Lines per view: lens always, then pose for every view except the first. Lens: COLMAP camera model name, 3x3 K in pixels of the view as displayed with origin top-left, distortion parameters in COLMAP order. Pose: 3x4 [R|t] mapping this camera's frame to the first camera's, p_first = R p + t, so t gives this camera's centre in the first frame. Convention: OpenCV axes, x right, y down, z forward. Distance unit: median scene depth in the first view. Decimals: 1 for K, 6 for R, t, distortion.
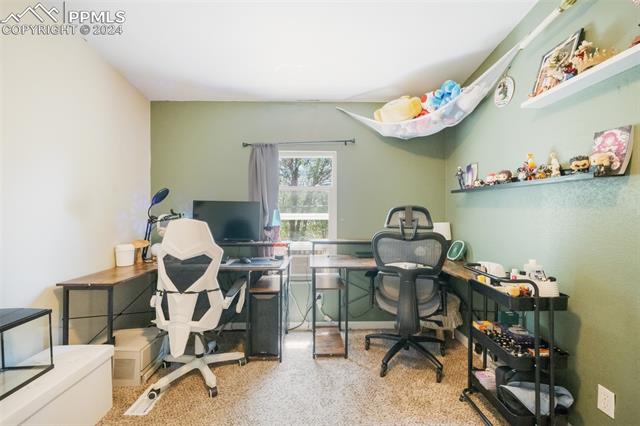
lens RADIAL K [[261.3, 0, 320.1], [0, 261.3, 212.9], [0, 0, 1]] dist [-0.002179, -0.000074]
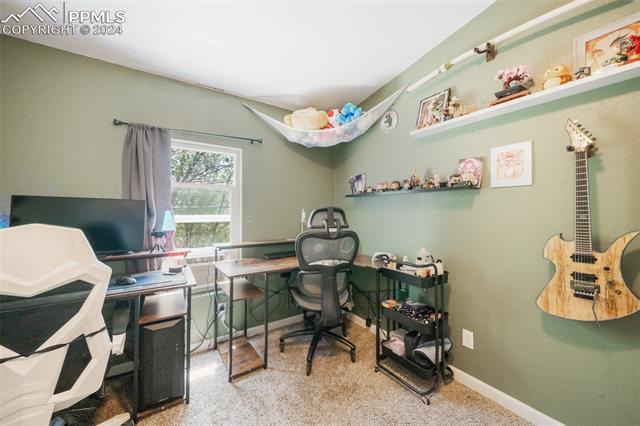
lens RADIAL K [[235.7, 0, 317.6], [0, 235.7, 209.2], [0, 0, 1]] dist [0.003349, -0.000566]
pose [[0.845499, 0.006944, 0.533932, -0.217828], [0.005020, 0.999768, -0.020952, 0.001405], [-0.533954, 0.020395, 0.845268, 0.183152]]
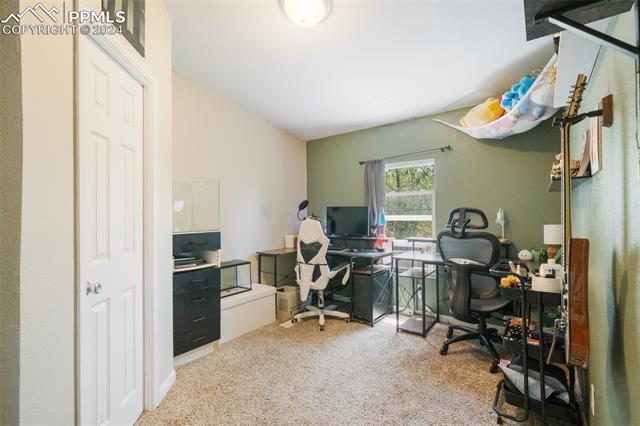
lens RADIAL K [[281.4, 0, 328.9], [0, 281.4, 213.9], [0, 0, 1]] dist [0.001210, 0.001000]
pose [[0.798573, -0.009834, -0.601817, 0.570989], [0.007425, 0.999951, -0.006488, 0.001670], [0.601852, 0.000713, 0.798608, -0.294241]]
